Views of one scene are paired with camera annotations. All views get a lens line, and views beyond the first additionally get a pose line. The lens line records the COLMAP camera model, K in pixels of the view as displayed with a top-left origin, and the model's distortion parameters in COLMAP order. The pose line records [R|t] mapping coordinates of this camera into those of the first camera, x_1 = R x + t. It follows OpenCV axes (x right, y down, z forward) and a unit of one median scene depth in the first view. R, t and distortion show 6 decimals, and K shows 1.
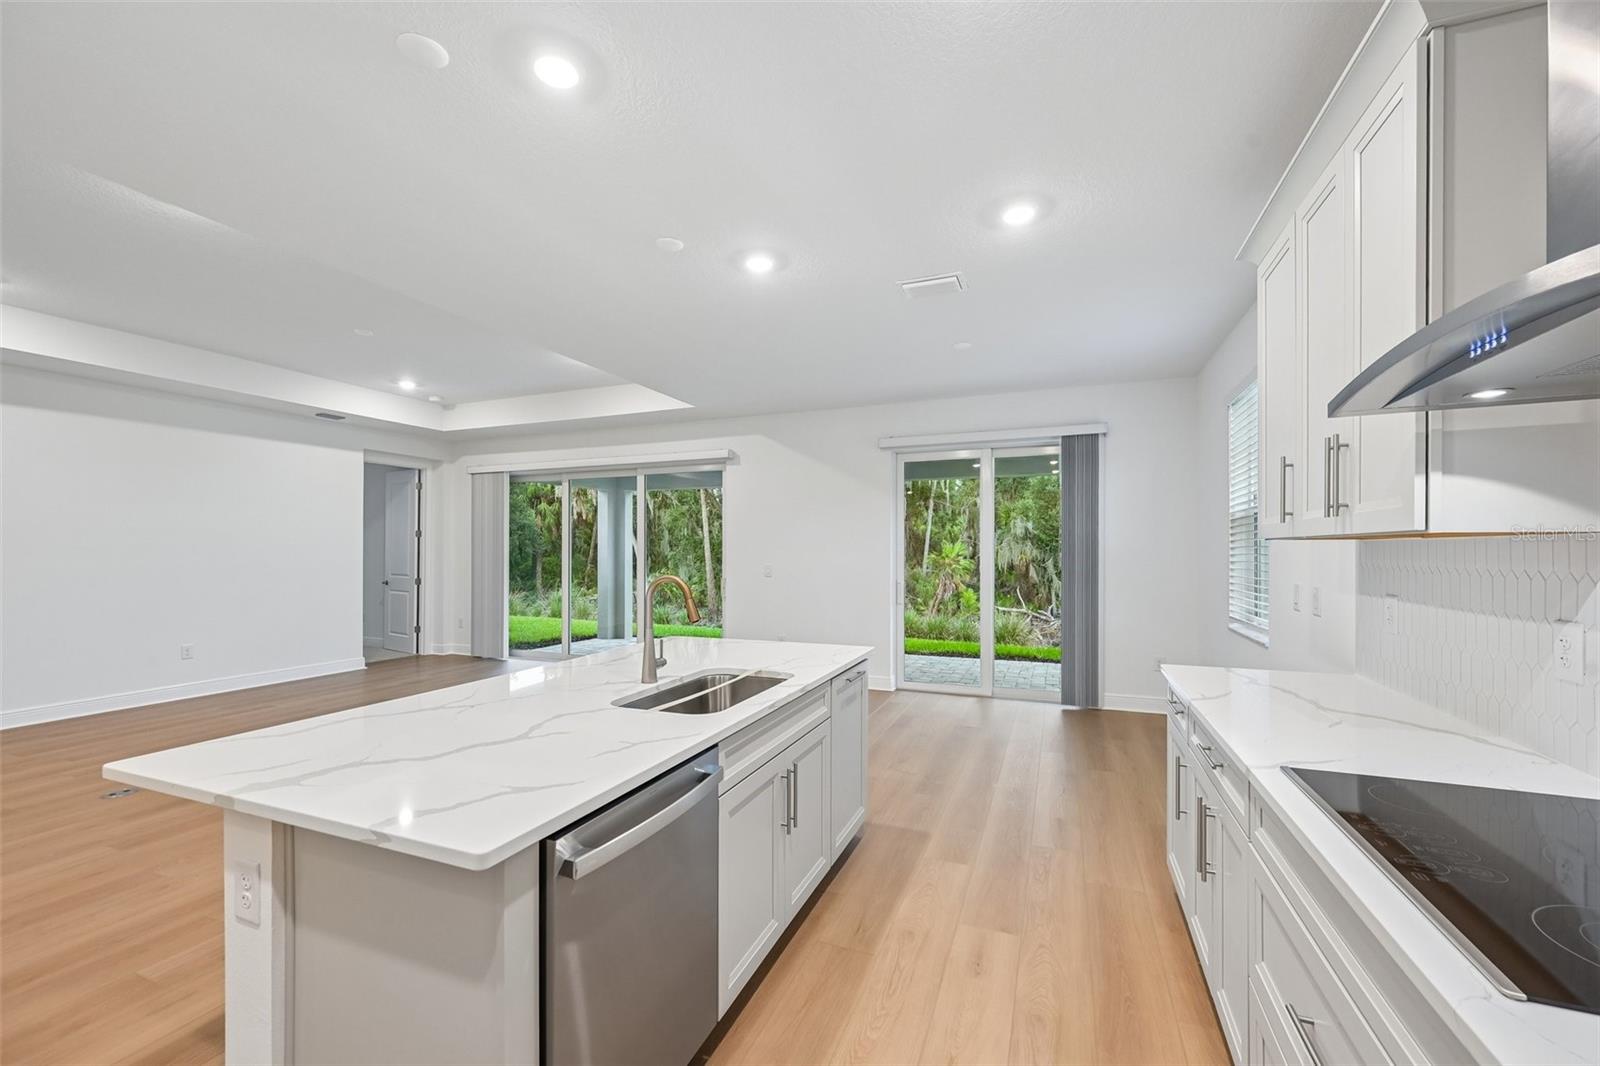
lens RADIAL K [[632.4, 0, 799.0], [0, 632.4, 548.1], [0, 0, 1]] dist [-0.001966, 0.001376]
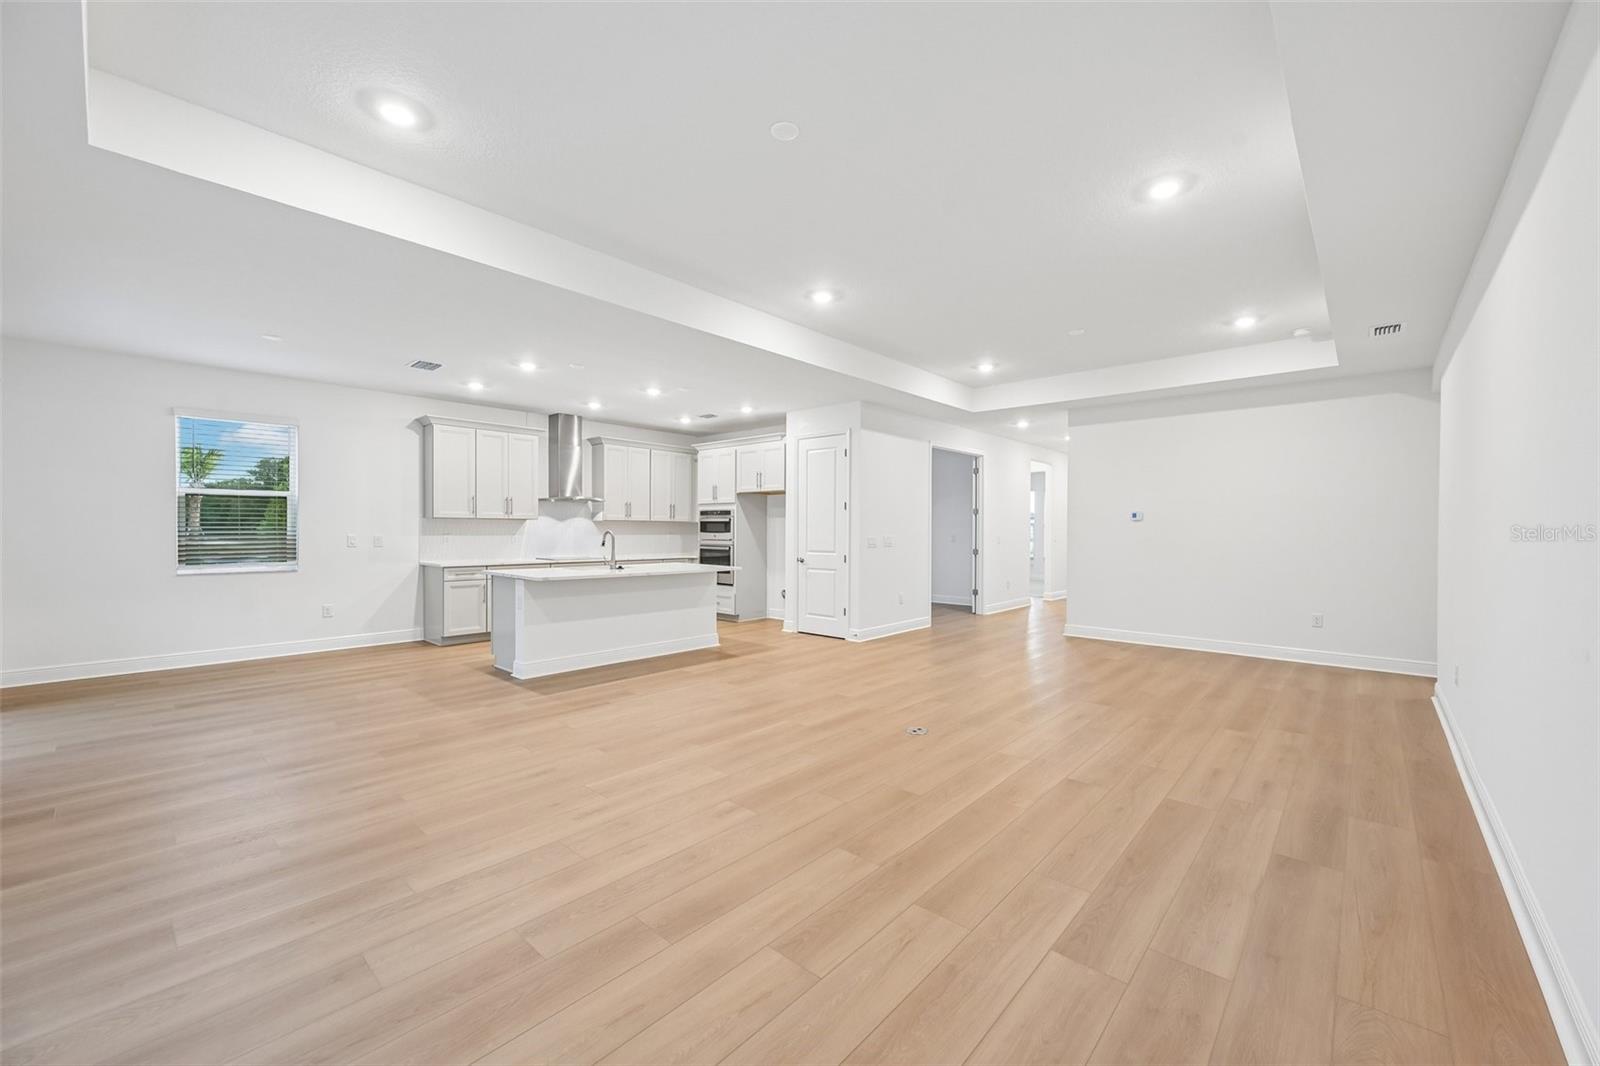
lens RADIAL K [[632.4, 0, 805.0], [0, 632.4, 535.7], [0, 0, 1]] dist [-0.001966, 0.001376]
pose [[-0.939517, -0.008196, 0.342403, -0.838694], [-0.006275, 0.999958, 0.006717, 0.017705], [-0.342444, 0.004162, -0.939529, 1.409292]]
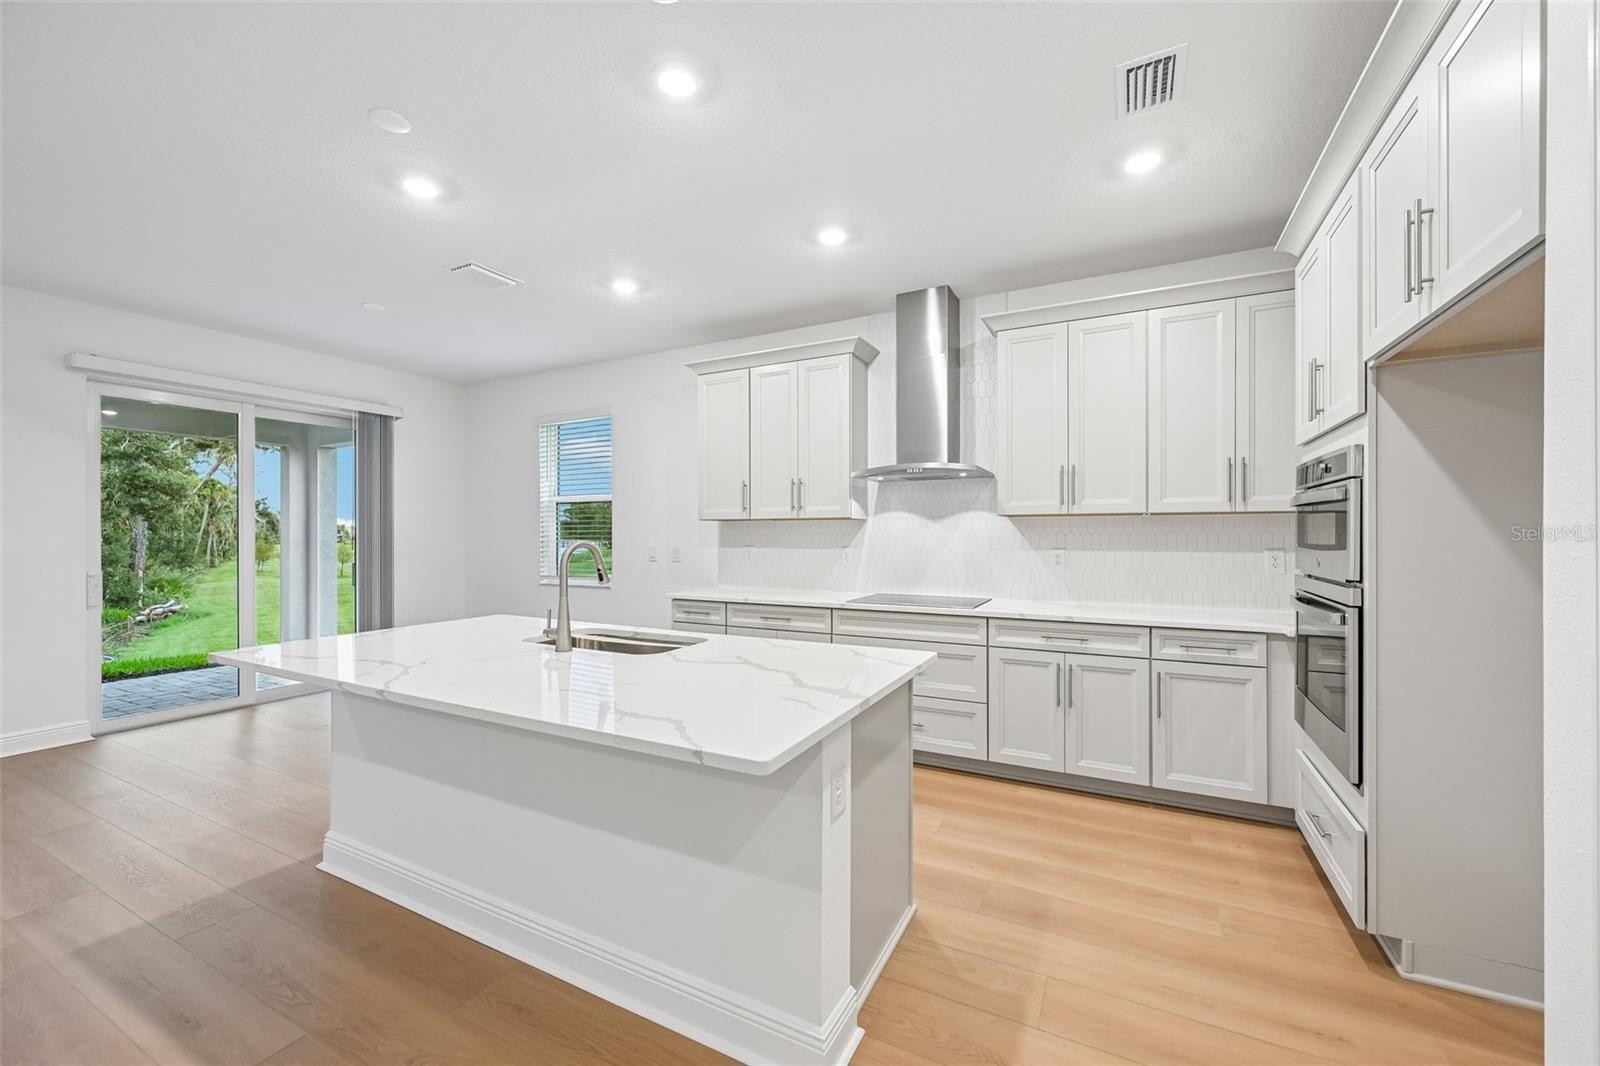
lens RADIAL K [[632.4, 0, 803.7], [0, 632.4, 536.0], [0, 0, 1]] dist [-0.001966, 0.001376]
pose [[0.097370, -0.004191, 0.995239, -0.496539], [0.000412, 0.999991, 0.004171, 0.011797], [-0.995248, 0.000004, 0.097371, 0.225289]]
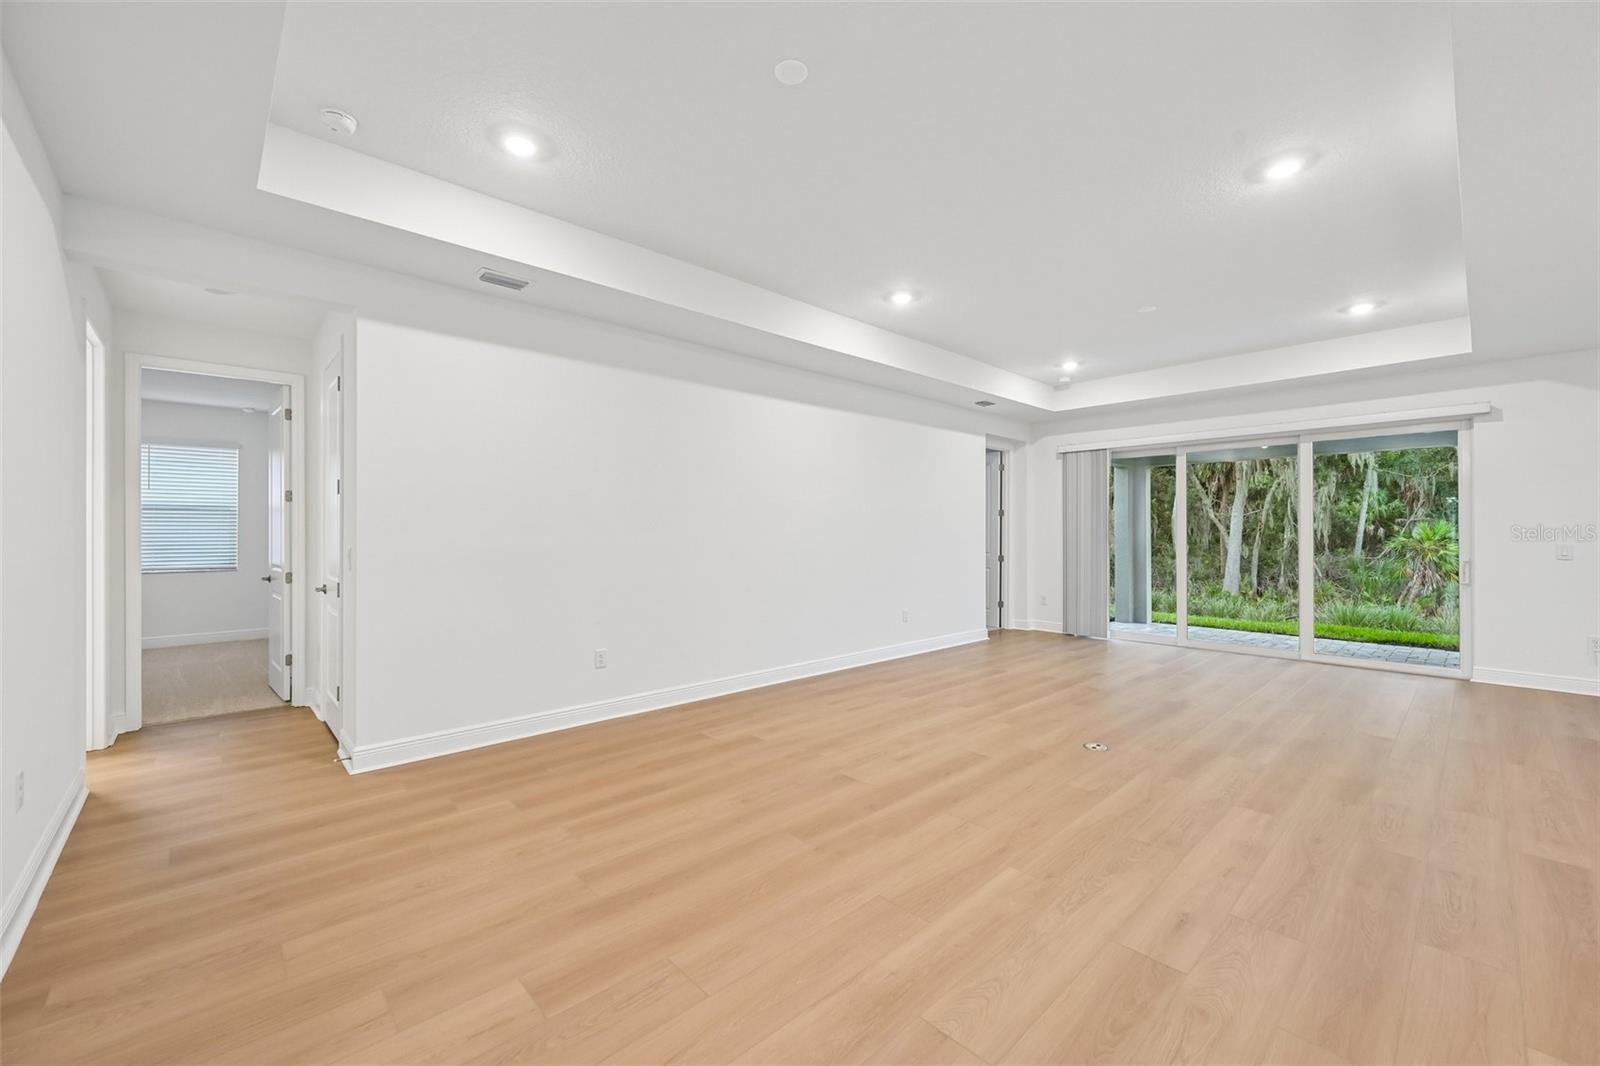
lens RADIAL K [[632.4, 0, 804.6], [0, 632.4, 527.6], [0, 0, 1]] dist [-0.001966, 0.001376]
pose [[0.905143, -0.001920, -0.425103, -0.701777], [-0.000040, 0.999989, -0.004602, 0.010425], [0.425107, 0.004182, 0.905133, -0.135300]]
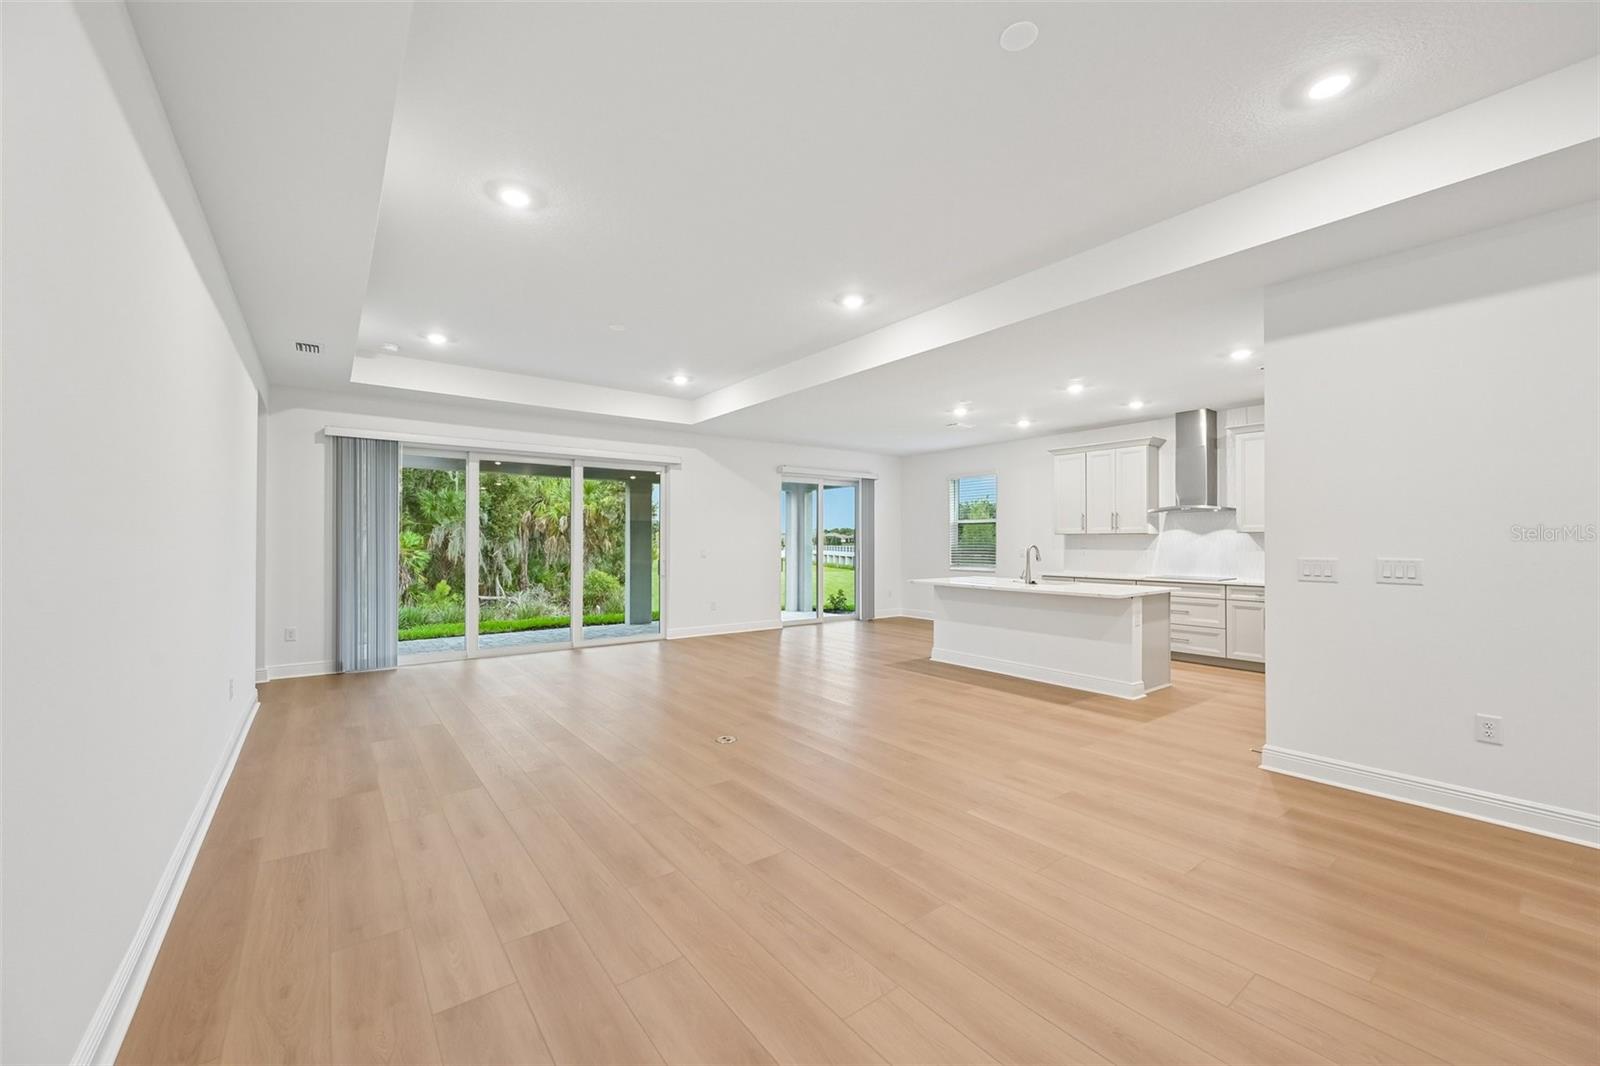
lens RADIAL K [[632.4, 0, 798.1], [0, 632.4, 534.0], [0, 0, 1]] dist [-0.001966, 0.001376]
pose [[0.521083, 0.010893, 0.853437, -1.323371], [-0.003624, 0.999938, -0.010551, 0.012055], [-0.853498, 0.002405, 0.521090, 0.175258]]
